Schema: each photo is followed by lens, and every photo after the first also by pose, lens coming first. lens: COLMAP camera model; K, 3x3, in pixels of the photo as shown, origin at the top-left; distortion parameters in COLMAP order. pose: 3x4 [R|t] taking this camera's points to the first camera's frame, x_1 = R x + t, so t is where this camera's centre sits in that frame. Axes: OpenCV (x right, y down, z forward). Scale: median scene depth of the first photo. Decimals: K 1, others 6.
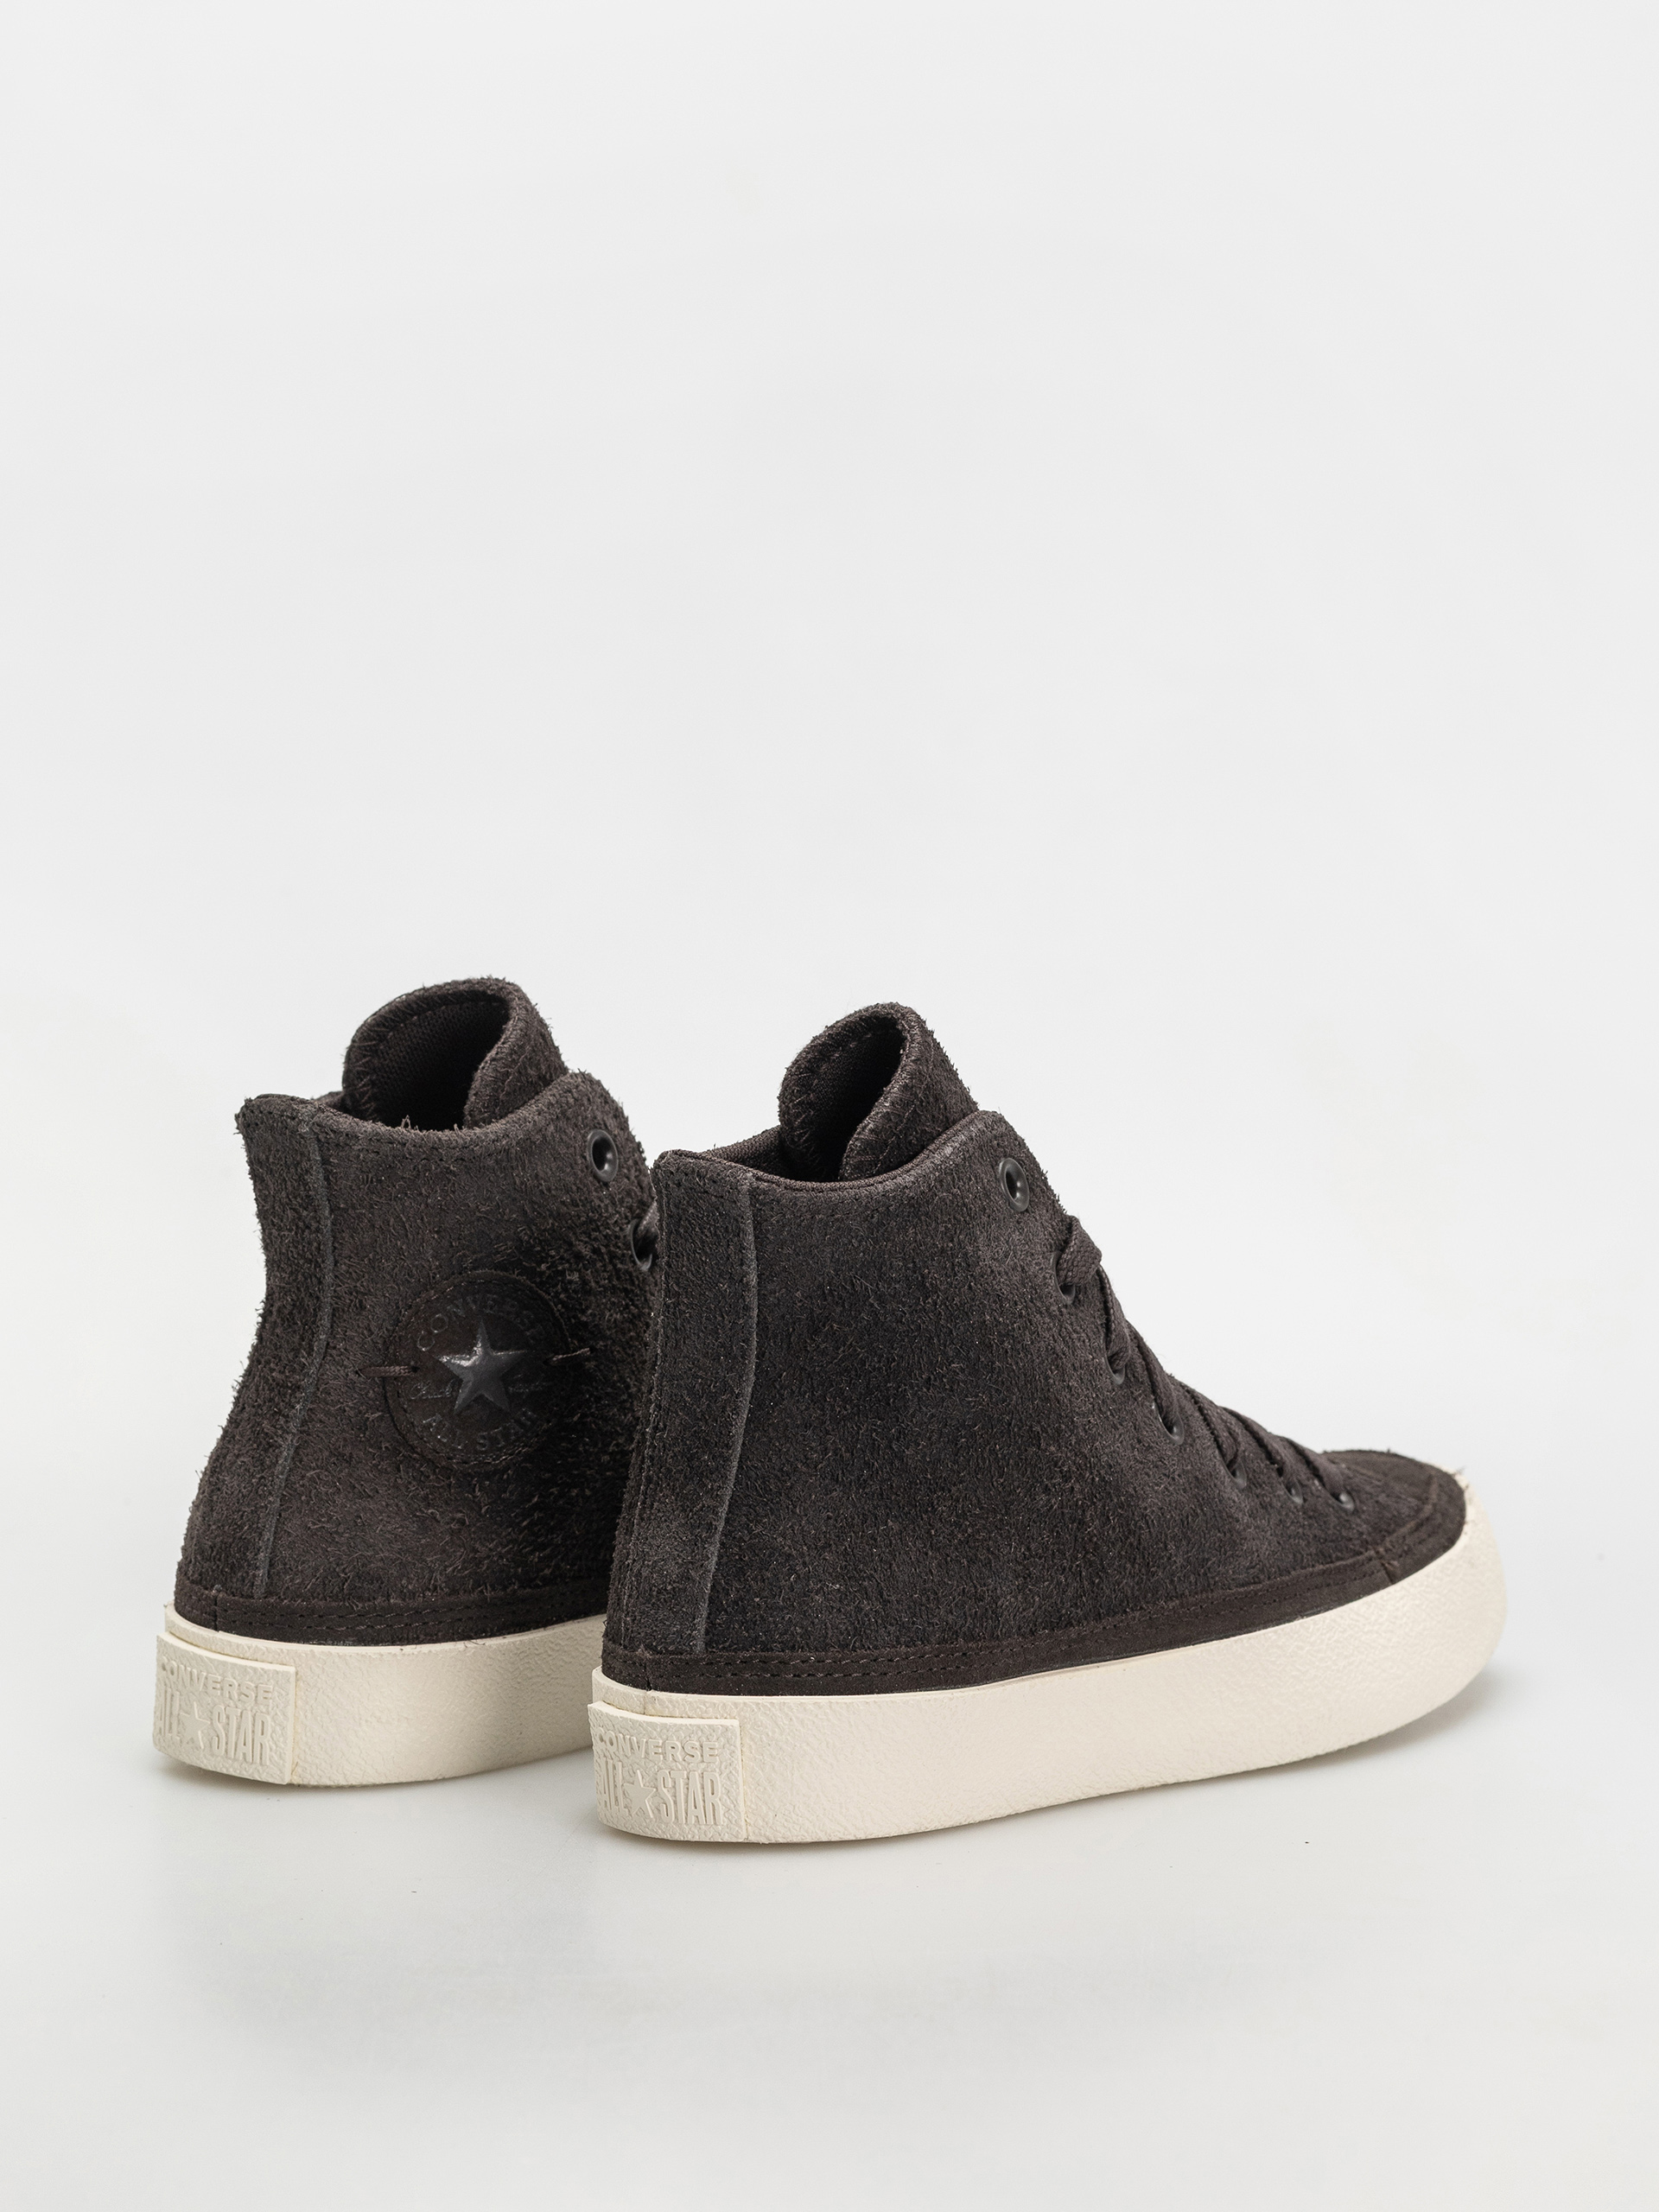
lens RADIAL K [[6382.0, 0, 828.3], [0, 6382.0, 1103.5], [0, 0, 1]] dist [0.052609, 0.000000]
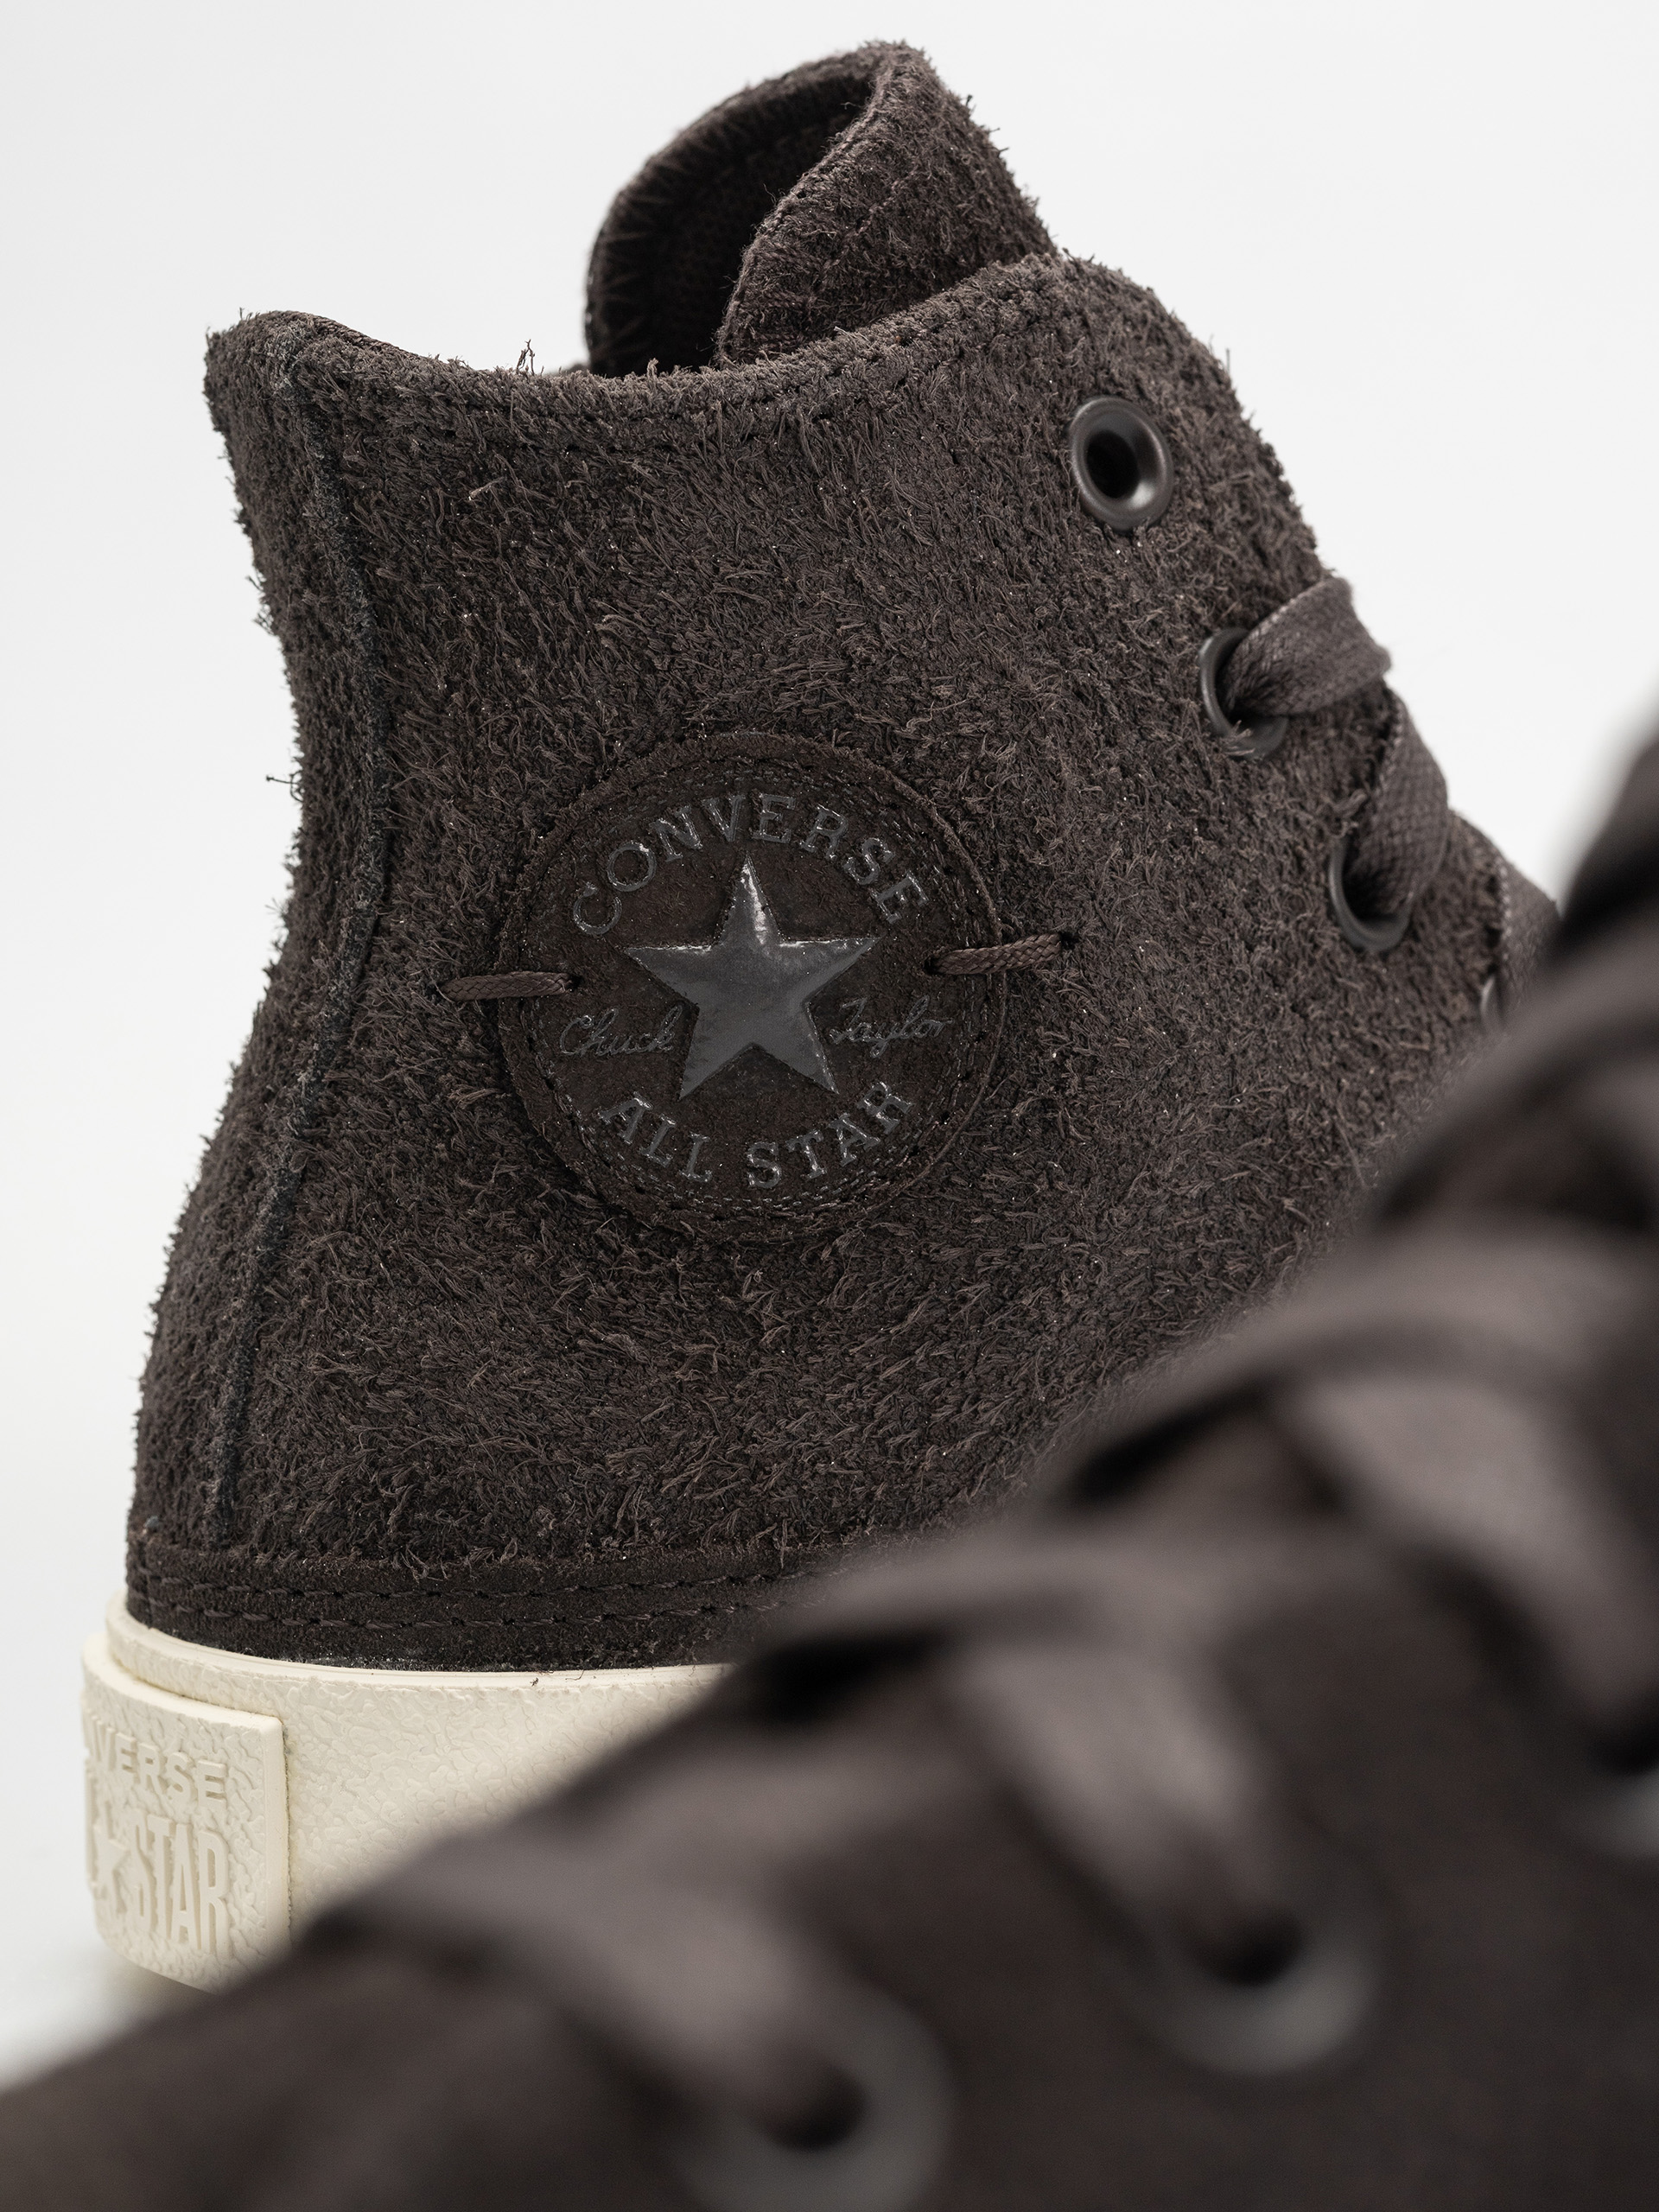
lens RADIAL K [[6382.0, 0, 828.9], [0, 6382.0, 1115.8], [0, 0, 1]] dist [0.052609, 0.000000]
pose [[0.928331, -0.010373, -0.371611, 0.097965], [0.009950, 0.999946, -0.003055, 0.051153], [0.371622, -0.000861, 0.928384, 0.631910]]
